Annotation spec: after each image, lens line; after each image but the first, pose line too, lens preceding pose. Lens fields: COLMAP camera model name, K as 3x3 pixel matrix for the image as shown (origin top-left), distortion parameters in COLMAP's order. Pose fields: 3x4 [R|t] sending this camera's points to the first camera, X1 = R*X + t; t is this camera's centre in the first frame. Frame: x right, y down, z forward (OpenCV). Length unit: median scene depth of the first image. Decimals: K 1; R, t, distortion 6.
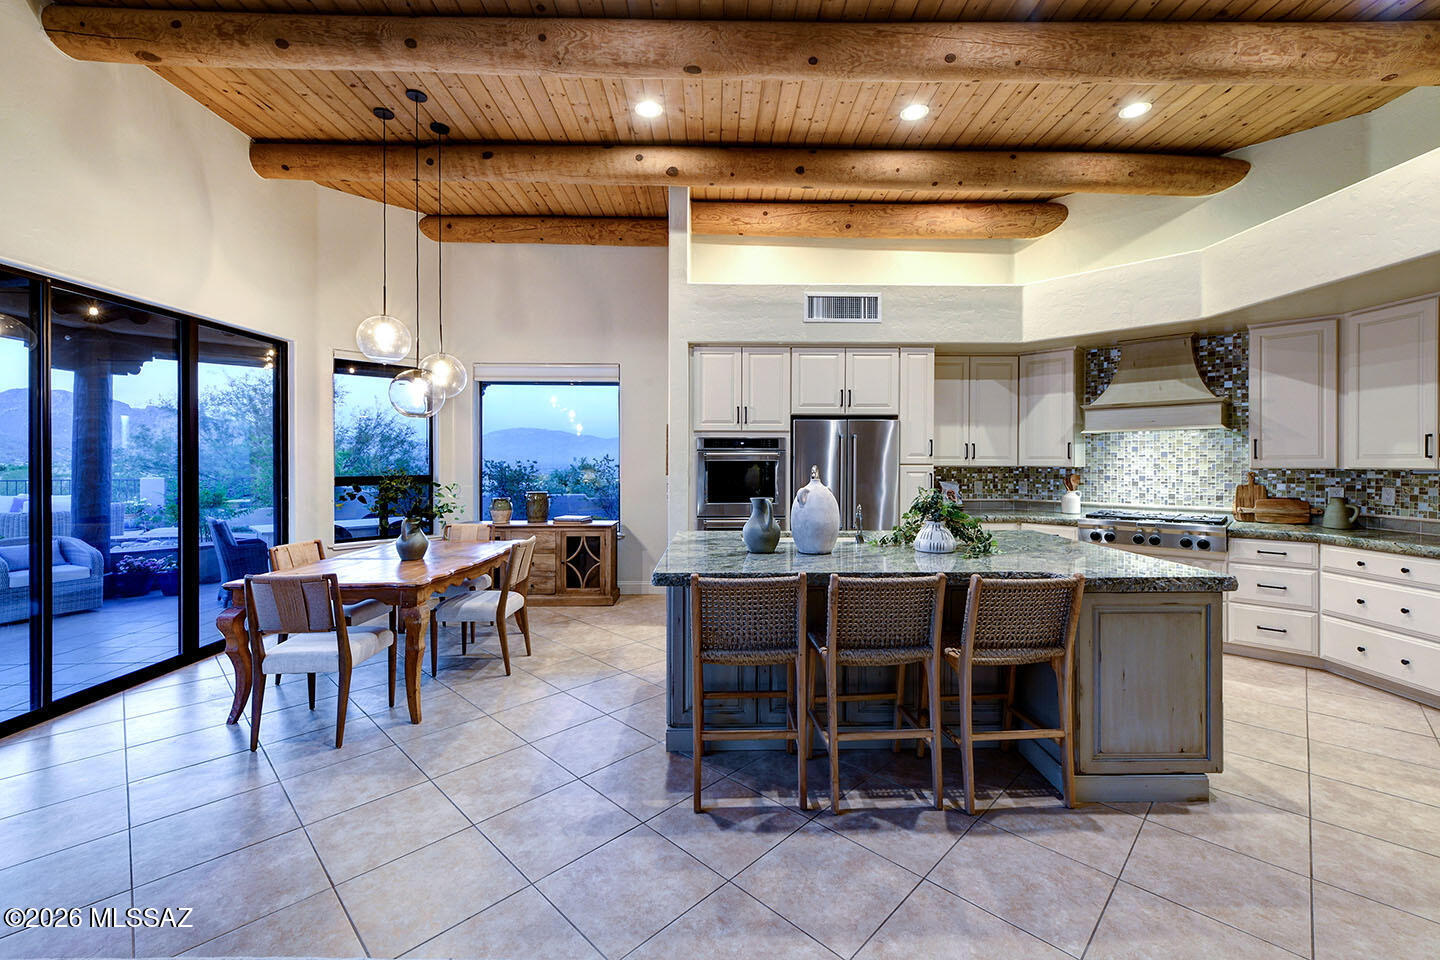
lens RADIAL K [[577.8, 0, 792.2], [0, 577.8, 466.6], [0, 0, 1]] dist [-0.000662, -0.000153]
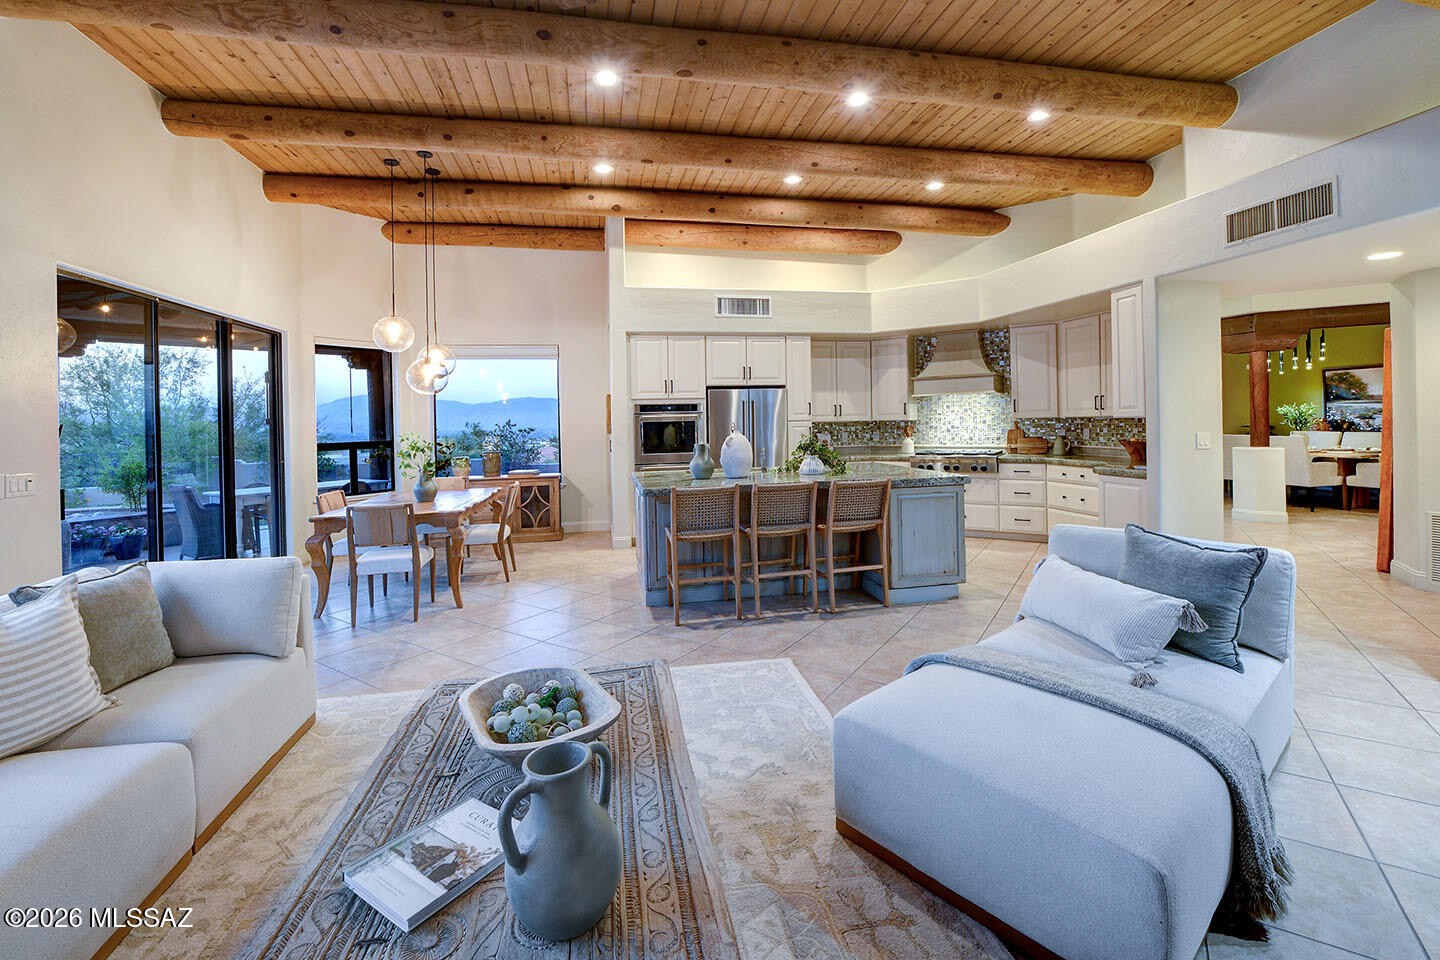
lens RADIAL K [[597.6, 0, 720.0], [0, 597.6, 444.7], [0, 0, 1]] dist [-0.039337, -0.000029]
pose [[0.996489, -0.025562, 0.079726, -0.097048], [0.023374, 0.999327, 0.028257, 0.008879], [-0.080394, -0.026294, 0.996416, -0.442896]]
